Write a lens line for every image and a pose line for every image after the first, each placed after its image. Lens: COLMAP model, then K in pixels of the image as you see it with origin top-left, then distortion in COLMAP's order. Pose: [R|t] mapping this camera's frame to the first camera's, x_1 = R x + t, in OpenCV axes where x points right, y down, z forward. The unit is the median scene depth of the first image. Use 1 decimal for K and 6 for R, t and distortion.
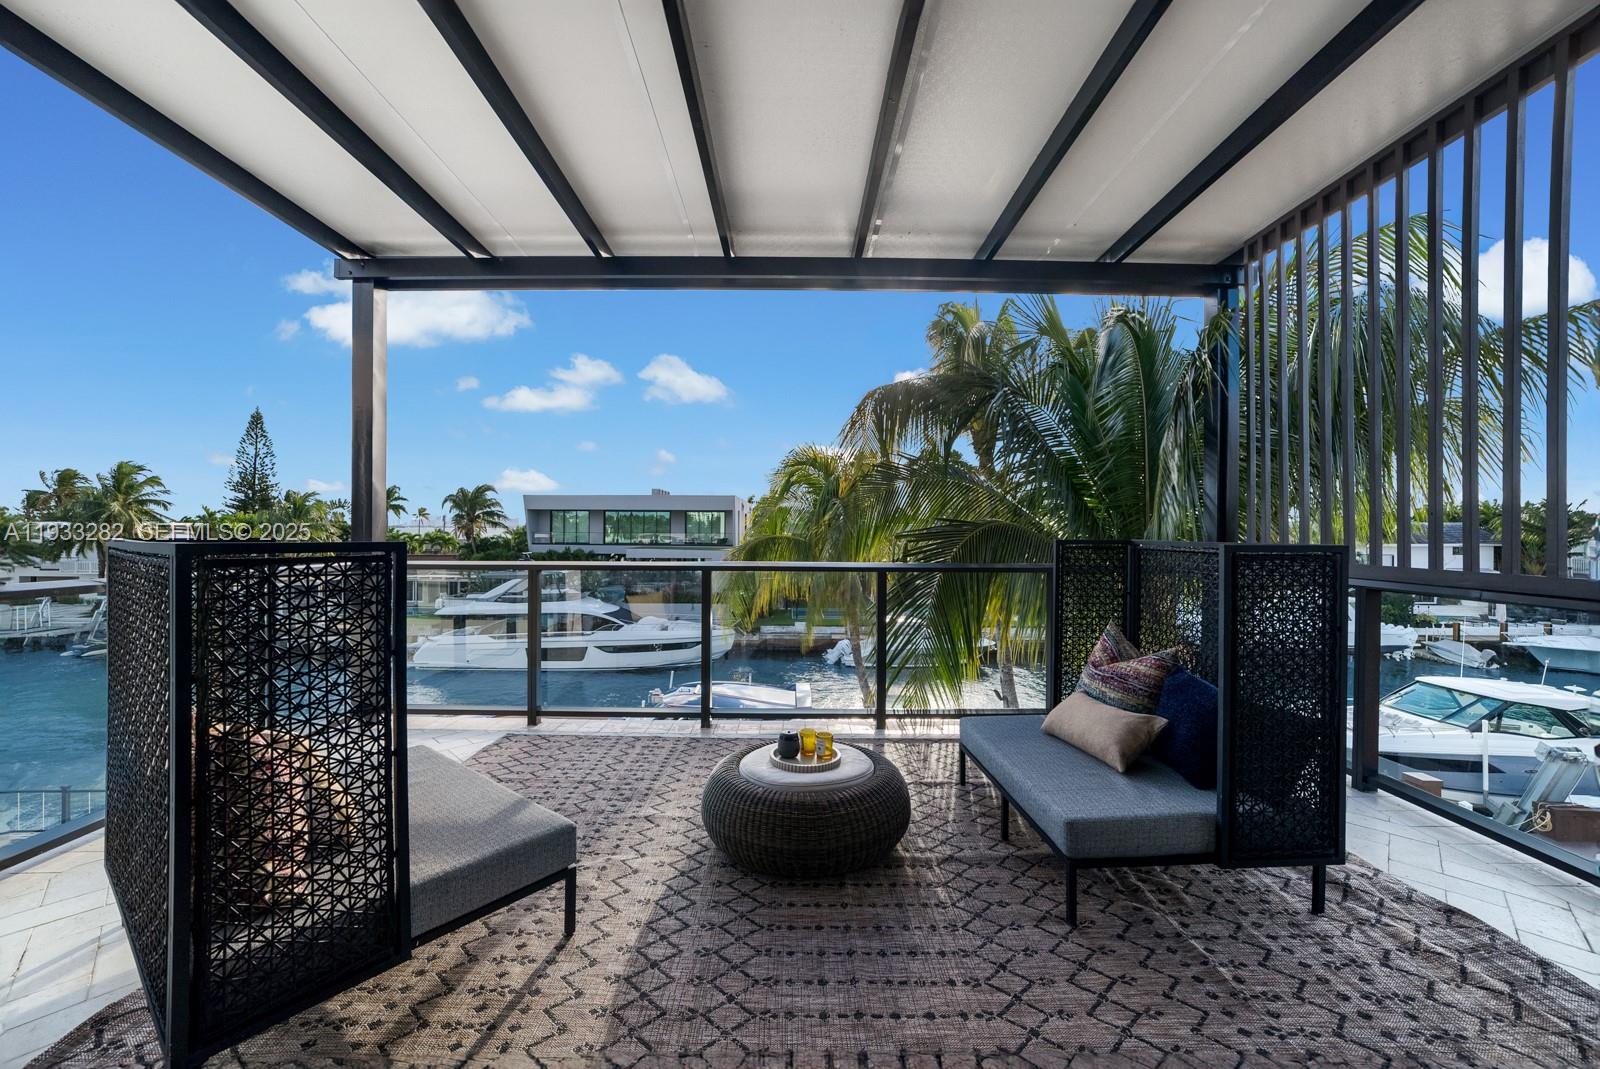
lens RADIAL K [[631.0, 0, 800.0], [0, 631.0, 534.5], [0, 0, 1]] dist [-0.000038, 0.000096]
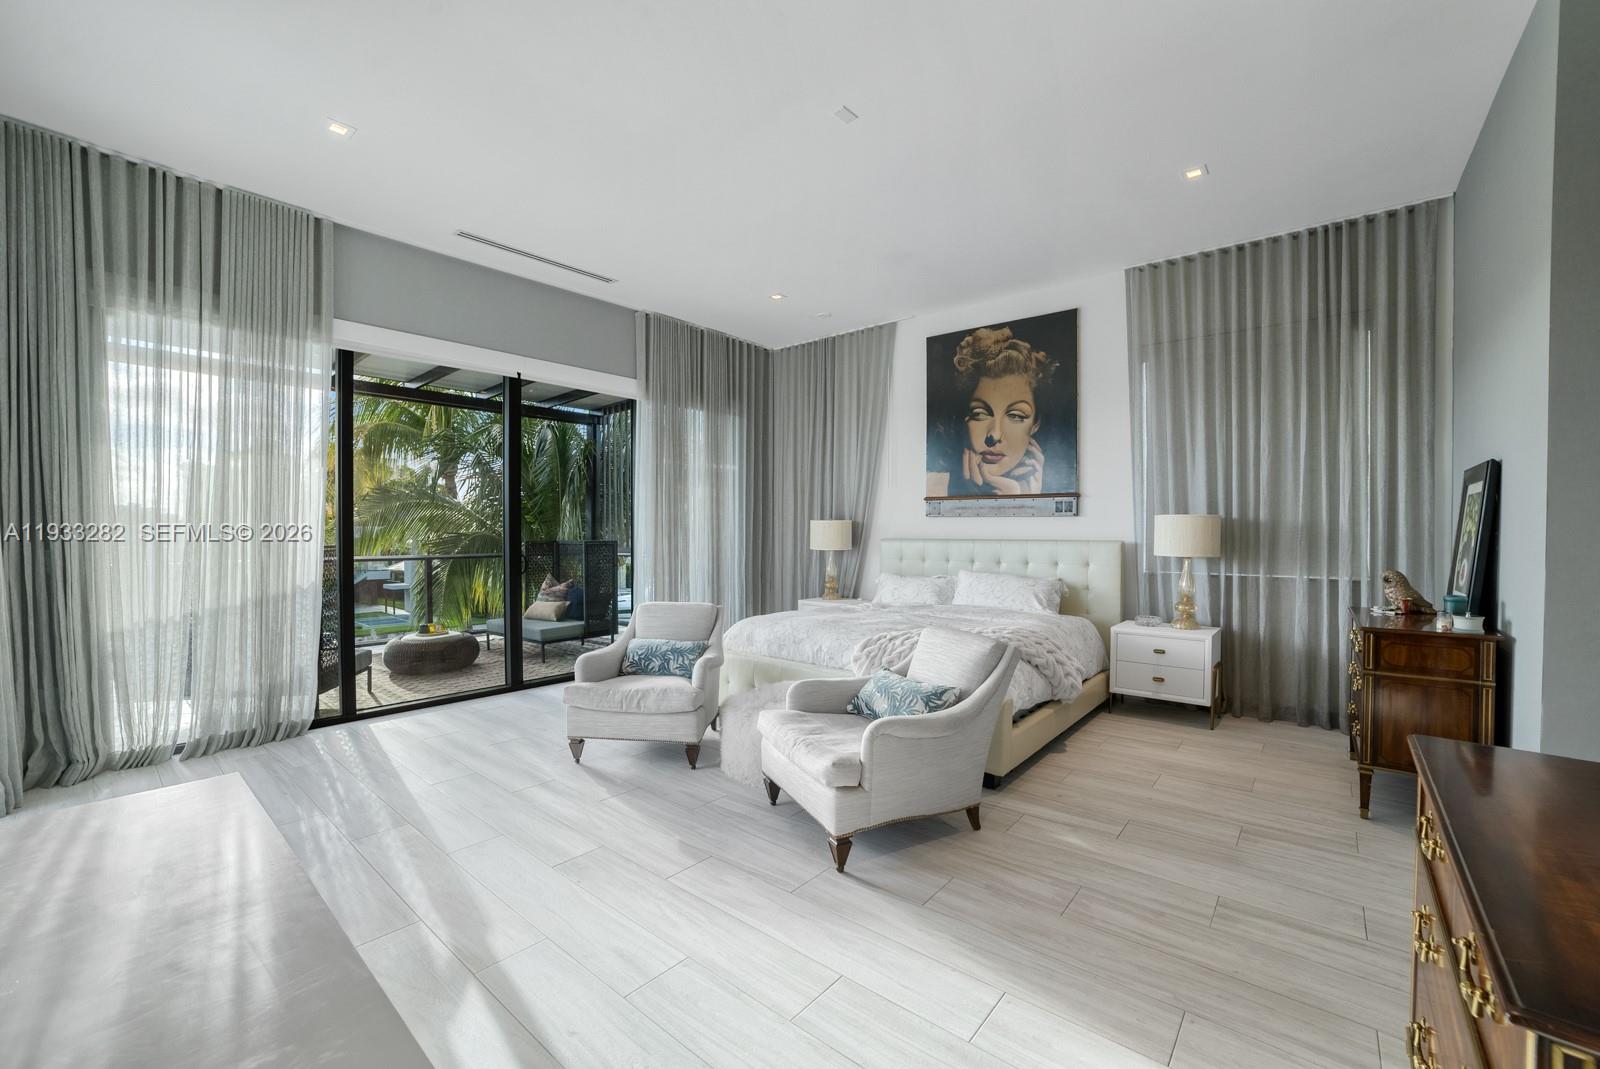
lens RADIAL K [[631.0, 0, 800.0], [0, 631.0, 534.5], [0, 0, 1]] dist [-0.000038, 0.000096]
pose [[0.643512, -0.014980, 0.765289, -0.657282], [0.005735, 0.999875, 0.014749, -0.039389], [-0.765415, -0.005103, 0.643517, -1.155041]]
